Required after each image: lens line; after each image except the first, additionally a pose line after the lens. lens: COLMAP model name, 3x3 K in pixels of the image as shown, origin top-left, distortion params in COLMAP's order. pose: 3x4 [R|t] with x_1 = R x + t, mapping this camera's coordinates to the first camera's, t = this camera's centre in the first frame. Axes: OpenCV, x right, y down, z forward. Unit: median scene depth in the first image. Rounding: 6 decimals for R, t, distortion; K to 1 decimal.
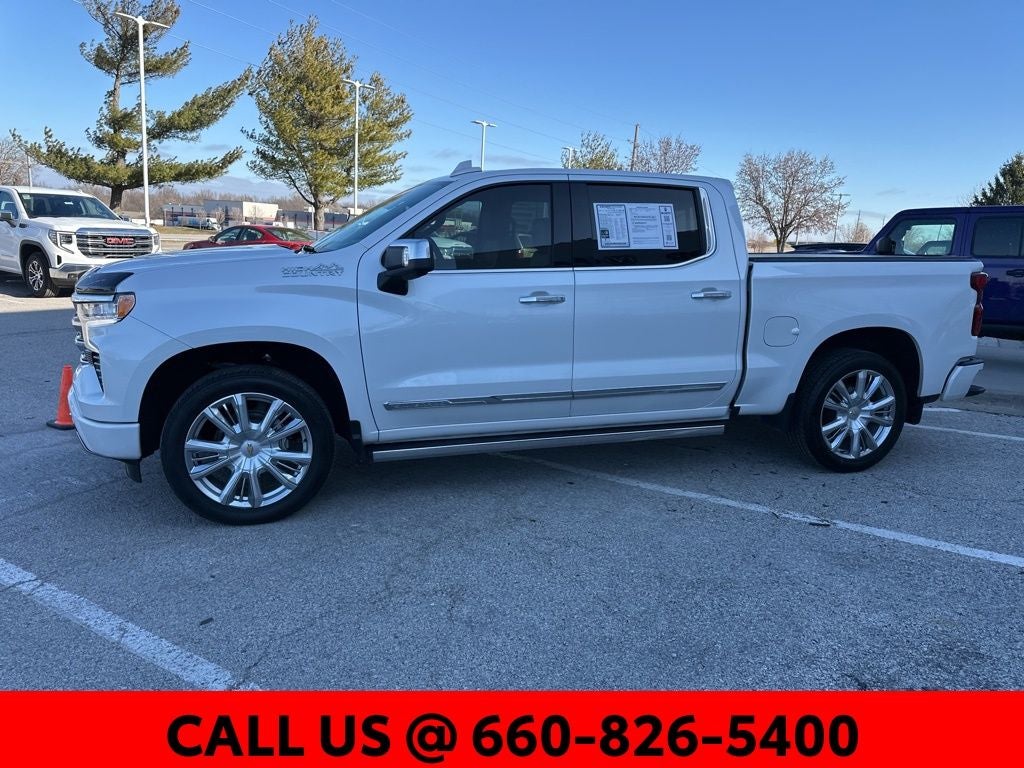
lens RADIAL K [[716.9, 0, 506.1], [0, 716.9, 390.4], [0, 0, 1]] dist [0.045254, -0.051796]
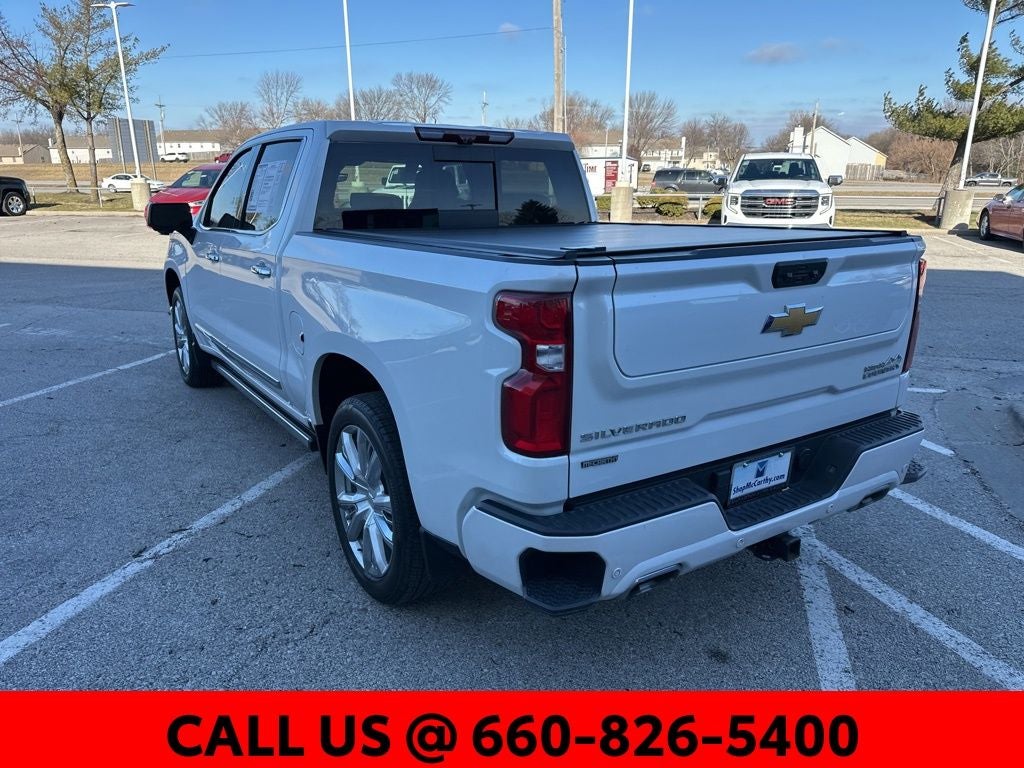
lens RADIAL K [[716.9, 0, 509.1], [0, 716.9, 392.5], [0, 0, 1]] dist [0.045254, -0.051796]
pose [[0.278725, 0.241916, -0.929402, 1.037540], [-0.188770, 0.962675, 0.193965, -0.187543], [0.941636, 0.121380, 0.313988, 0.905828]]
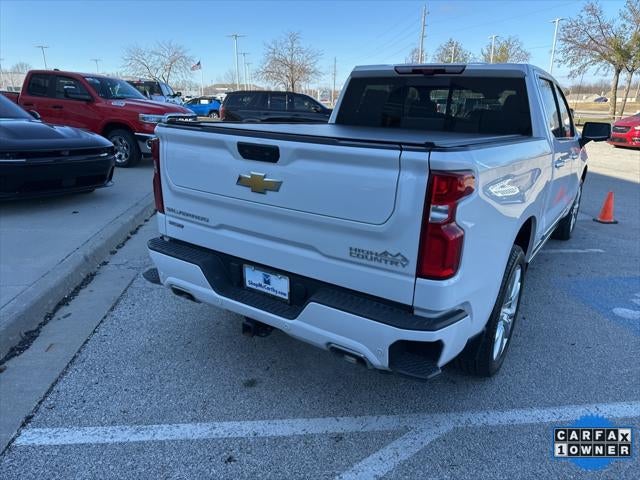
lens RADIAL K [[448.0, 0, 317.4], [0, 448.0, 249.0], [0, 0, 1]] dist [0.045254, -0.051796]
pose [[-0.776205, 0.143657, -0.613896, 0.883383], [-0.180370, 0.882402, 0.434549, -0.320715], [0.604130, 0.448028, -0.659013, 1.568292]]
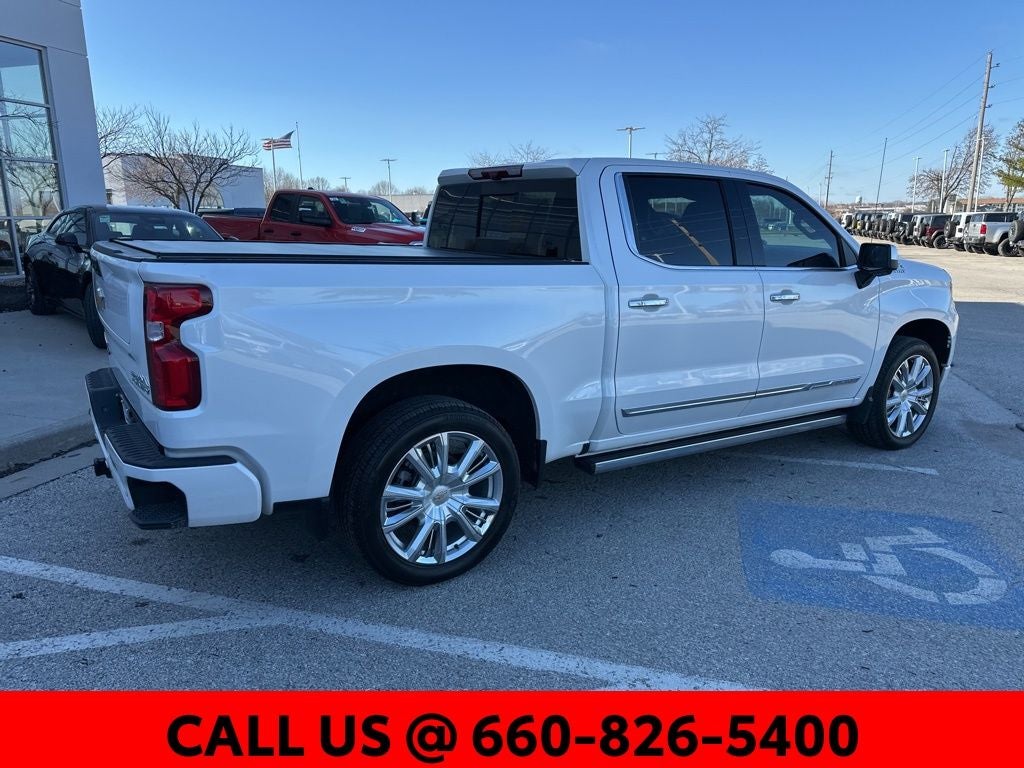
lens RADIAL K [[716.9, 0, 508.8], [0, 716.9, 382.5], [0, 0, 1]] dist [0.045254, -0.051796]
pose [[-0.956354, 0.021521, -0.291417, 0.492051], [-0.100151, 0.912740, 0.396074, -0.402338], [0.274512, 0.407973, -0.870748, 1.908059]]
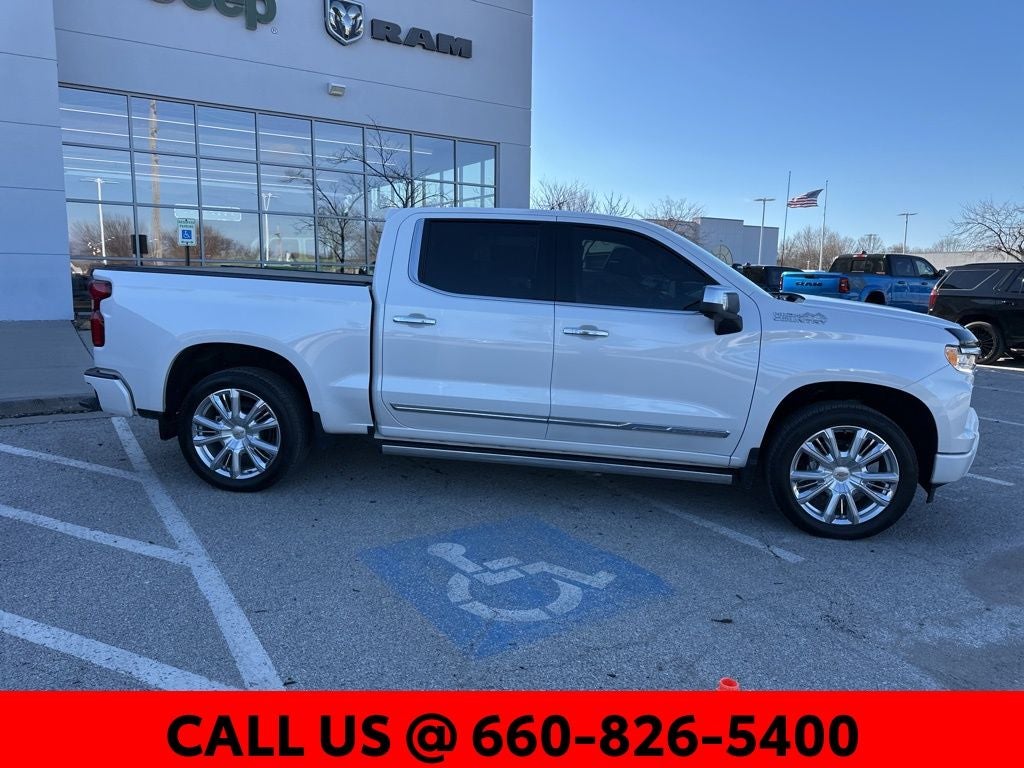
lens RADIAL K [[716.9, 0, 507.2], [0, 716.9, 380.8], [0, 0, 1]] dist [0.045254, -0.051796]
pose [[-0.910178, -0.122961, 0.395547, -0.347546], [0.024814, 0.937023, 0.348386, -0.443429], [-0.413474, 0.326909, -0.849806, 2.025966]]
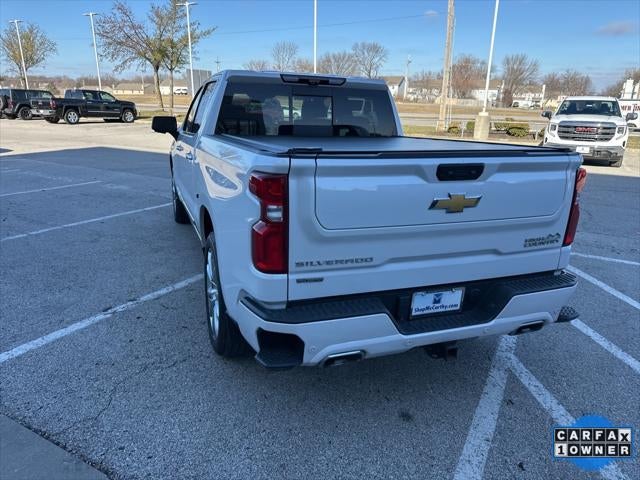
lens RADIAL K [[448.0, 0, 317.5], [0, 448.0, 240.4], [0, 0, 1]] dist [0.045254, -0.051796]
pose [[0.062380, 0.253527, -0.965315, 1.072132], [-0.228415, 0.945155, 0.233472, -0.213439], [0.971563, 0.205929, 0.116868, 1.040519]]
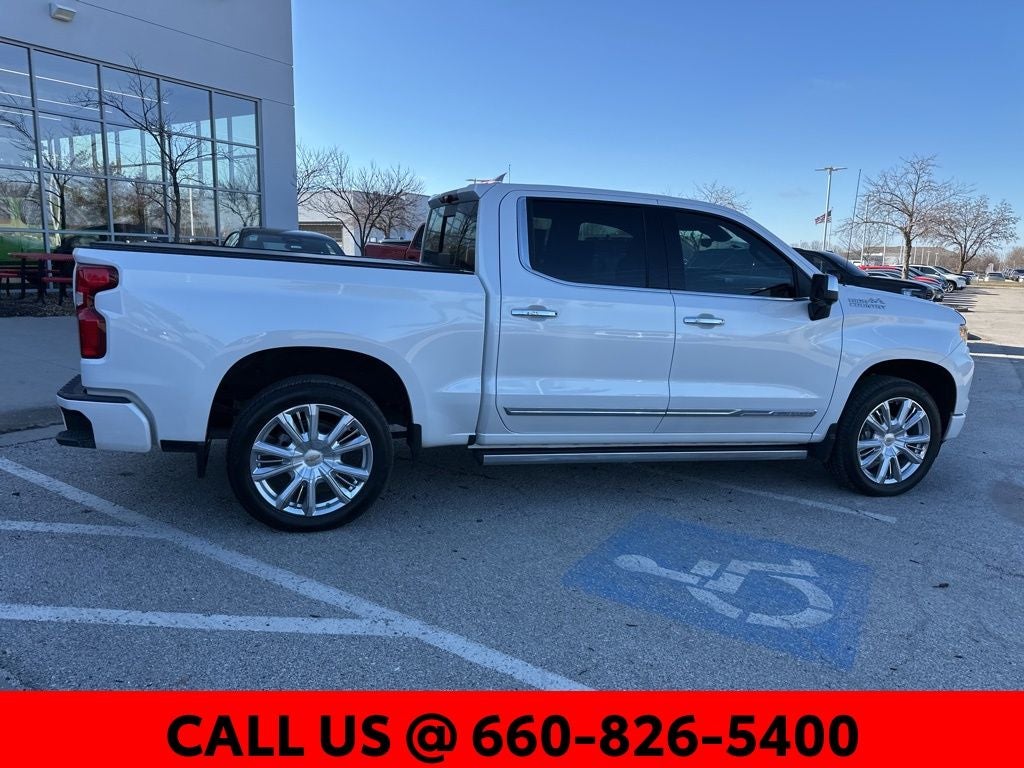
lens RADIAL K [[716.9, 0, 508.5], [0, 716.9, 378.7], [0, 0, 1]] dist [0.045254, -0.051796]
pose [[-0.996772, -0.077303, -0.021698, 0.176724], [-0.079853, 0.926267, 0.368310, -0.427392], [-0.008373, 0.368854, -0.929450, 2.055079]]
